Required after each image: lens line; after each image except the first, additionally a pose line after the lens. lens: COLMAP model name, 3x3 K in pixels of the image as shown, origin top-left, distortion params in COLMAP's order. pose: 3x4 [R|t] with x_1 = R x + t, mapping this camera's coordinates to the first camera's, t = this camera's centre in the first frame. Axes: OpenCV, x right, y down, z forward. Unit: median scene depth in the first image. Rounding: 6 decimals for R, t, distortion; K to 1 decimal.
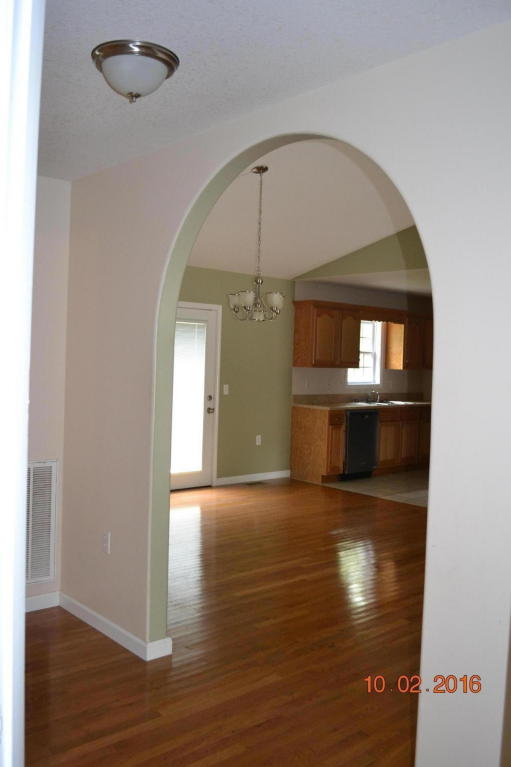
lens RADIAL K [[714.3, 0, 255.5], [0, 714.3, 383.5], [0, 0, 1]] dist [-0.078340, -0.000942]
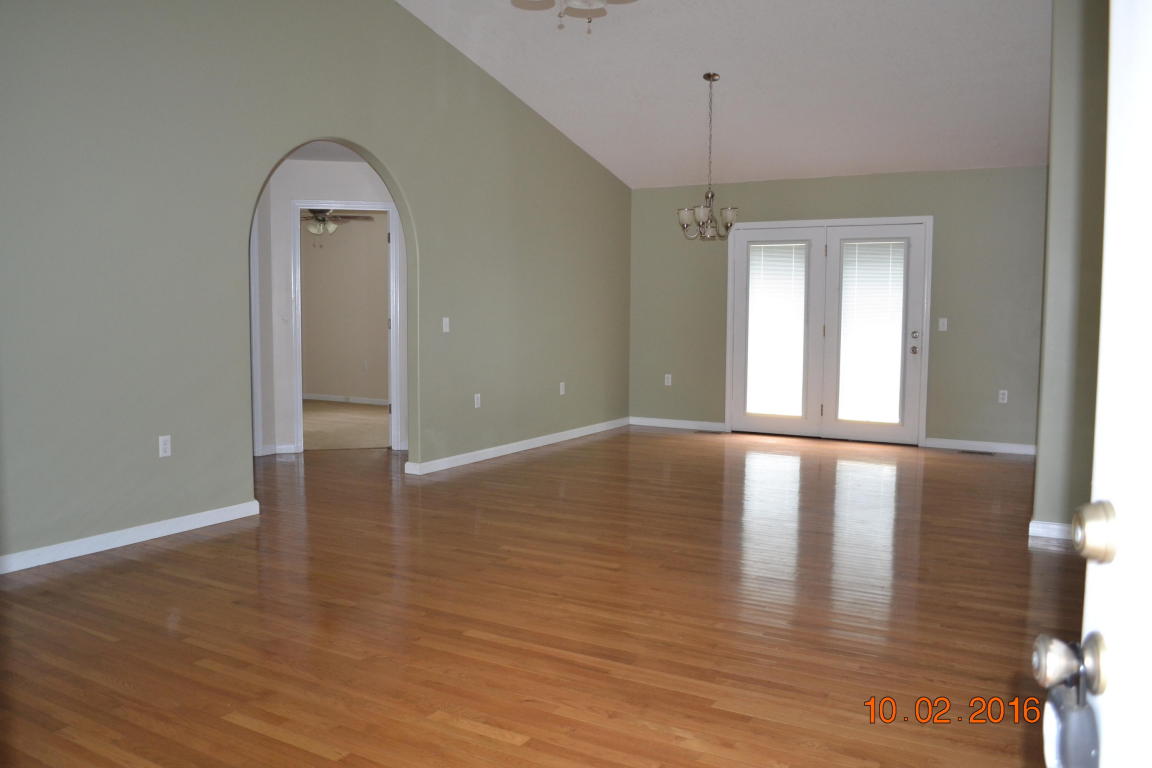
lens RADIAL K [[942.9, 0, 559.9], [0, 942.9, 390.1], [0, 0, 1]] dist [-0.061000, 0.002637]
pose [[0.293080, 0.057955, -0.954330, 0.771035], [-0.028515, 0.998247, 0.051865, 0.037152], [0.955663, 0.012012, 0.294219, 0.295907]]
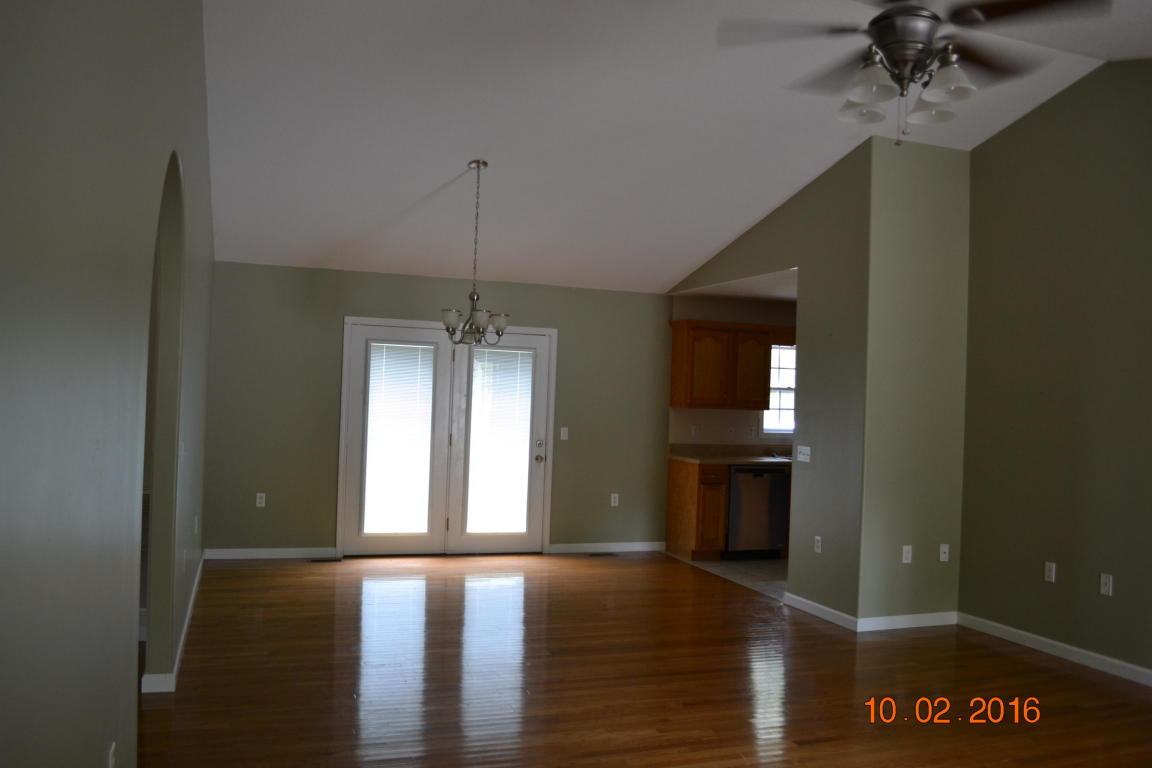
lens RADIAL K [[942.9, 0, 559.9], [0, 942.9, 390.1], [0, 0, 1]] dist [-0.061000, 0.002637]
pose [[0.922214, 0.001943, -0.386674, 0.348483], [-0.021796, 0.998659, -0.046963, 0.009268], [0.386064, 0.051738, 0.921020, 0.019907]]
